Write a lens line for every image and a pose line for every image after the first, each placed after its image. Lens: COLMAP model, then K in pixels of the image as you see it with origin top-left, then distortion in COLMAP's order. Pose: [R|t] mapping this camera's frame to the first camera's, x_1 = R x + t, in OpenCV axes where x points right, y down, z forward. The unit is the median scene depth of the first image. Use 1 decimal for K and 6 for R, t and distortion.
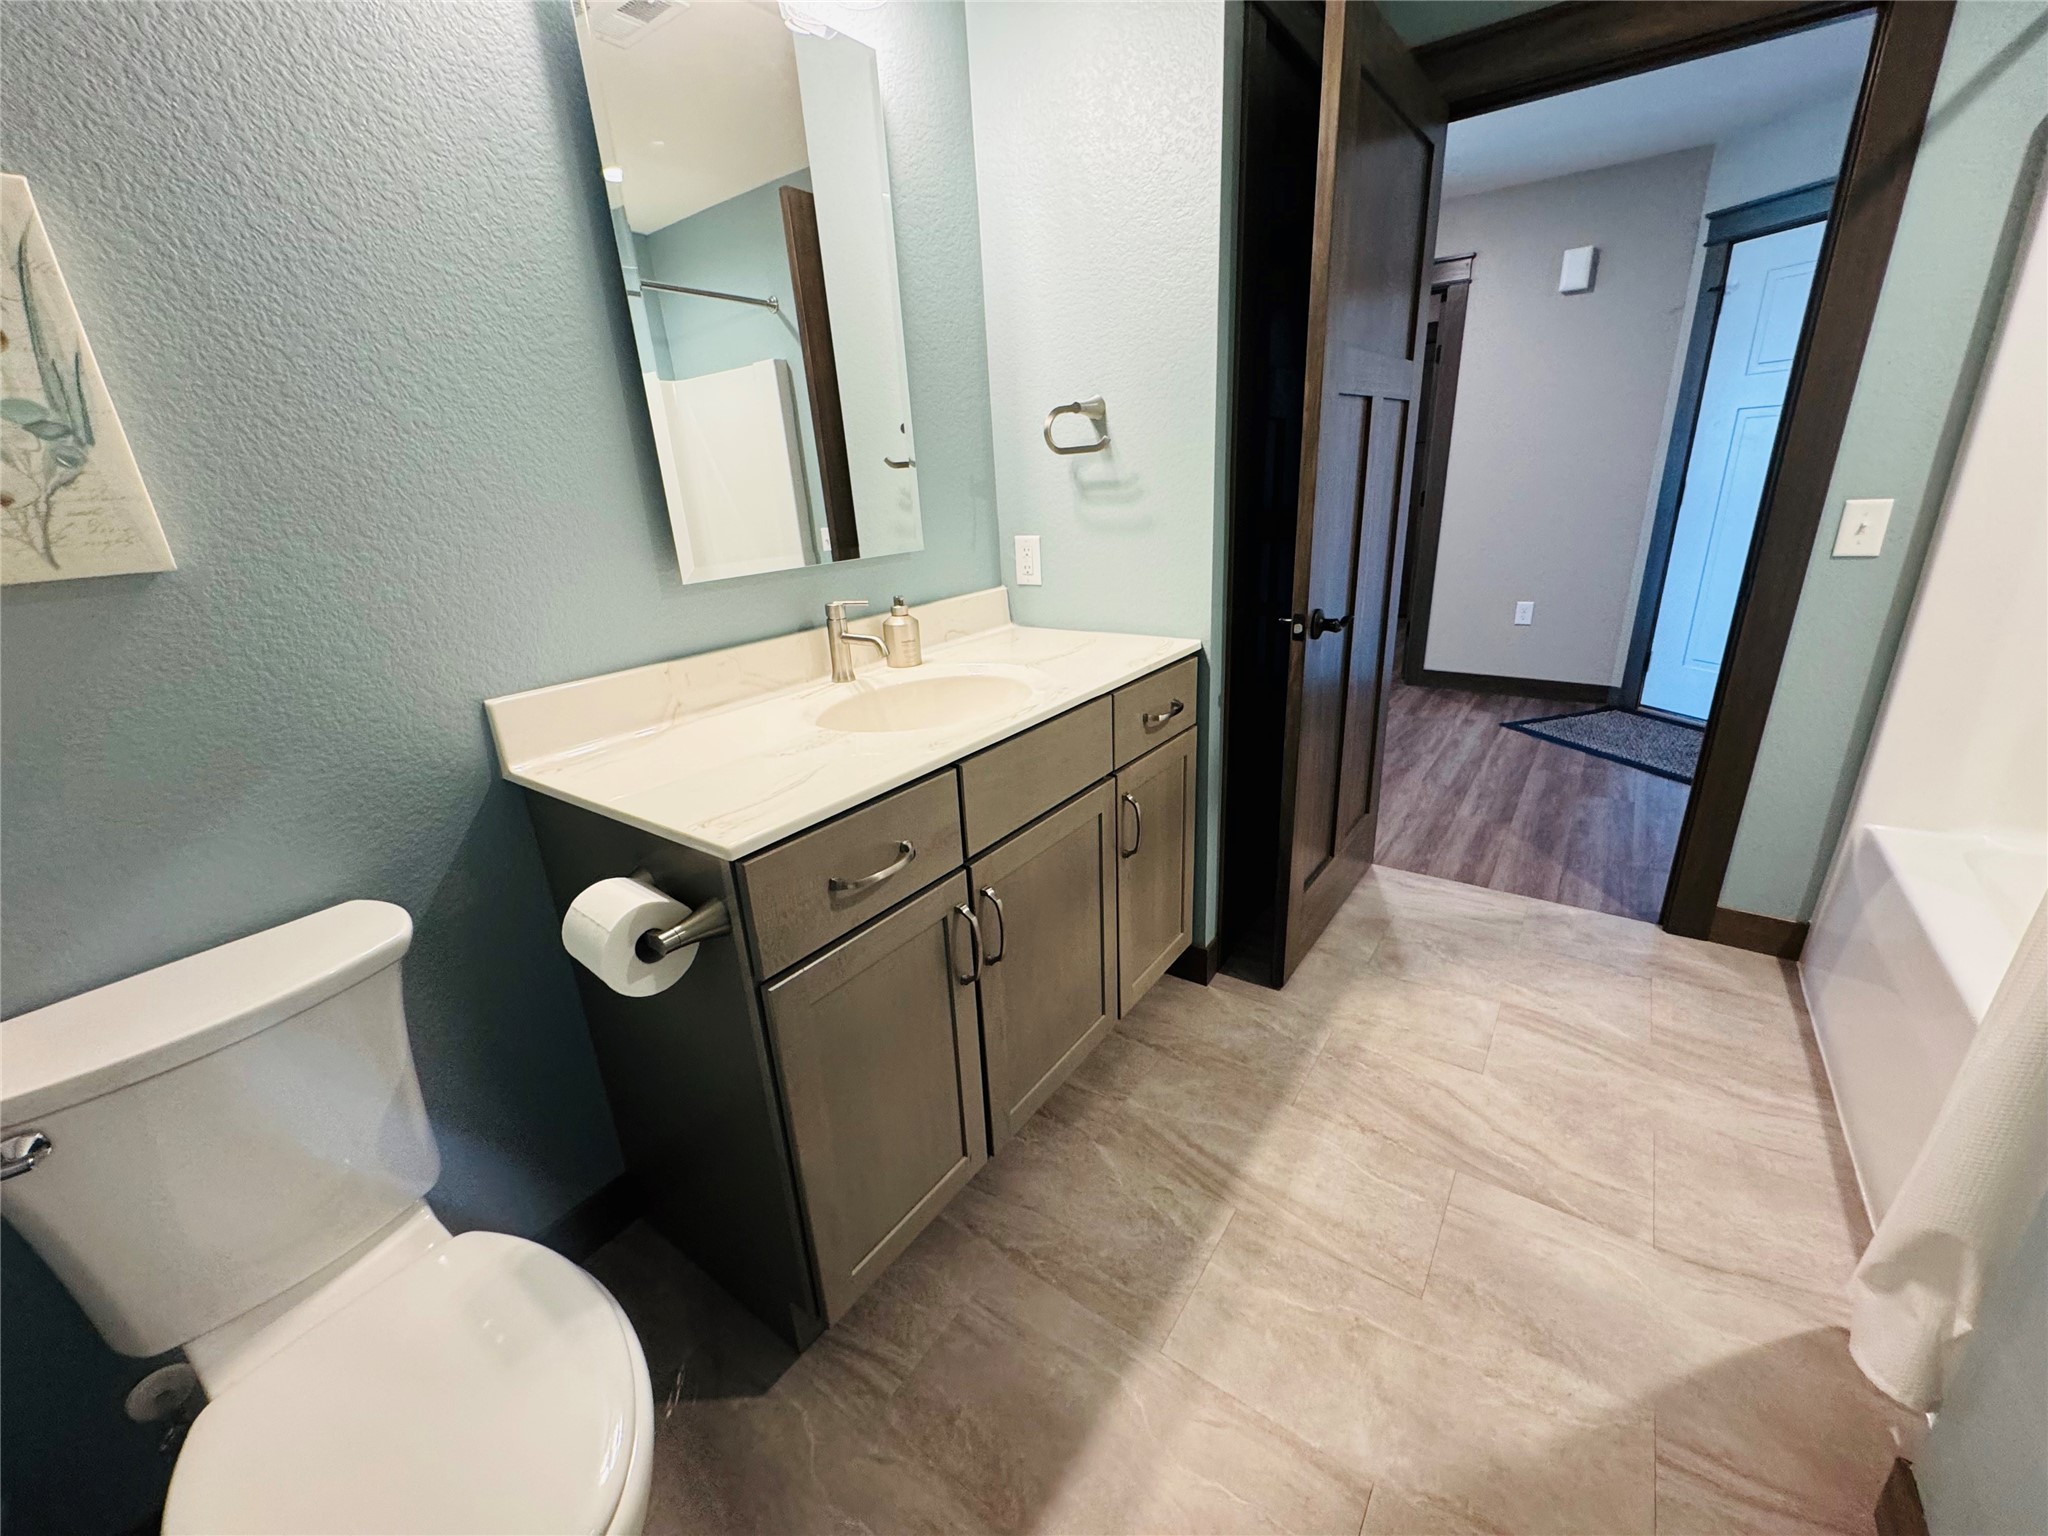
lens RADIAL K [[819.3, 0, 1019.6], [0, 819.3, 773.1], [0, 0, 1]] dist [-0.000402, -0.000135]
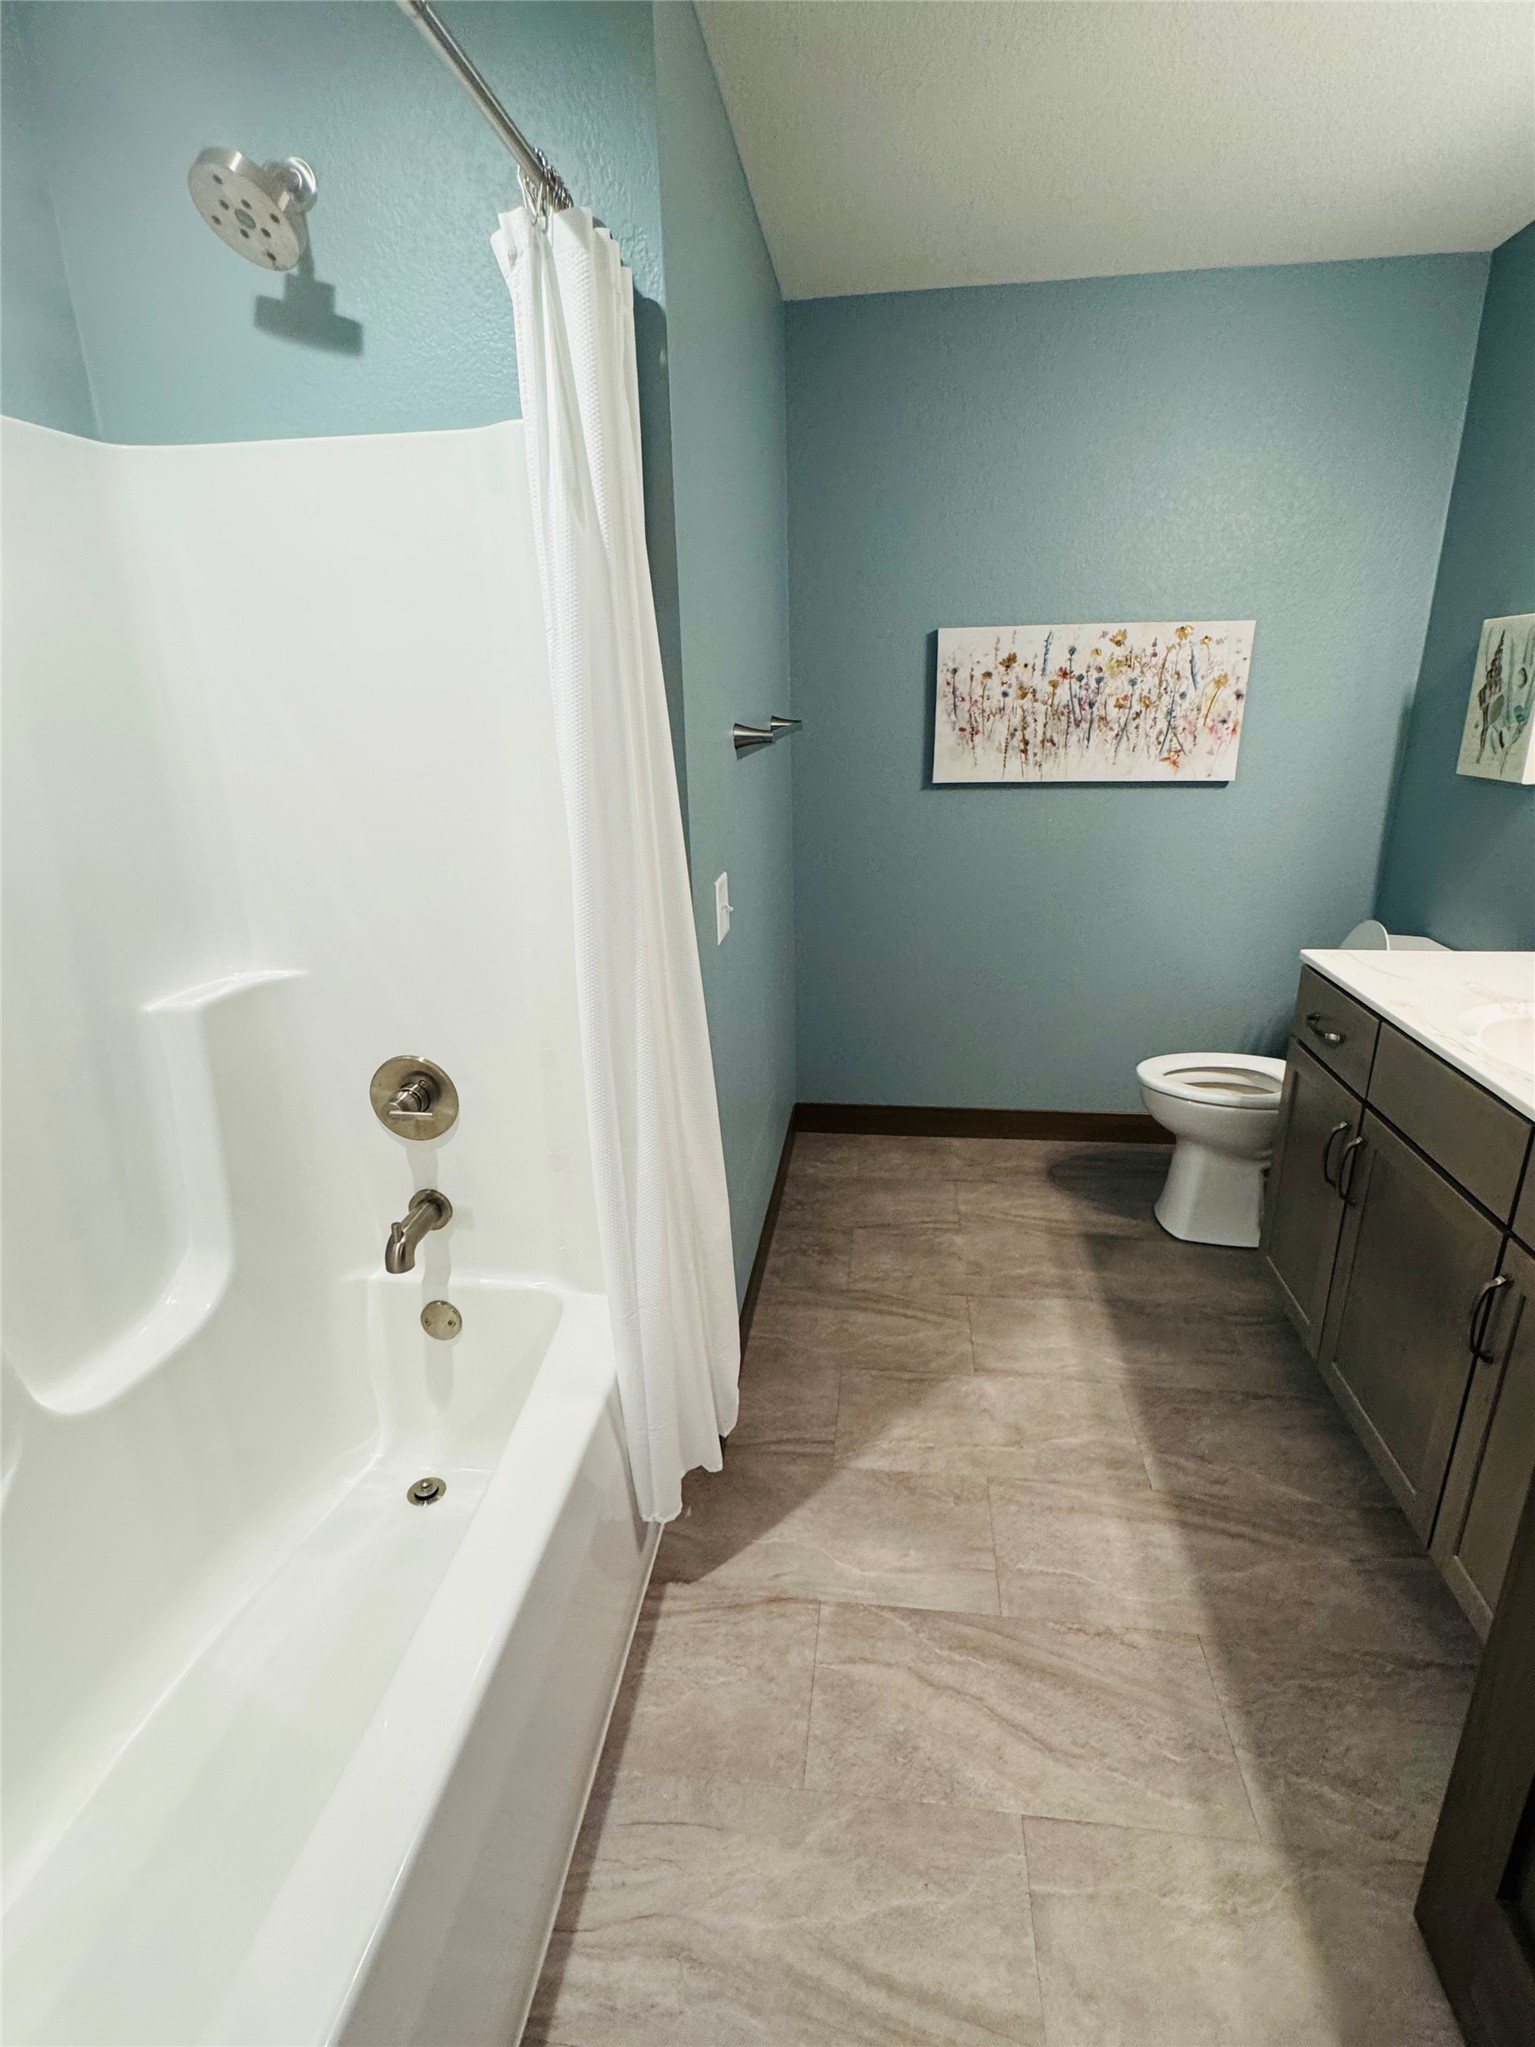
lens RADIAL K [[996.5, 0, 766.3], [0, 996.5, 1028.8], [0, 0, 1]] dist [-0.001329, -0.000328]
pose [[-0.878994, 0.217483, -0.424348, 1.122192], [-0.095512, 0.791591, 0.603541, -0.665242], [0.467169, 0.571039, -0.675031, 1.303080]]
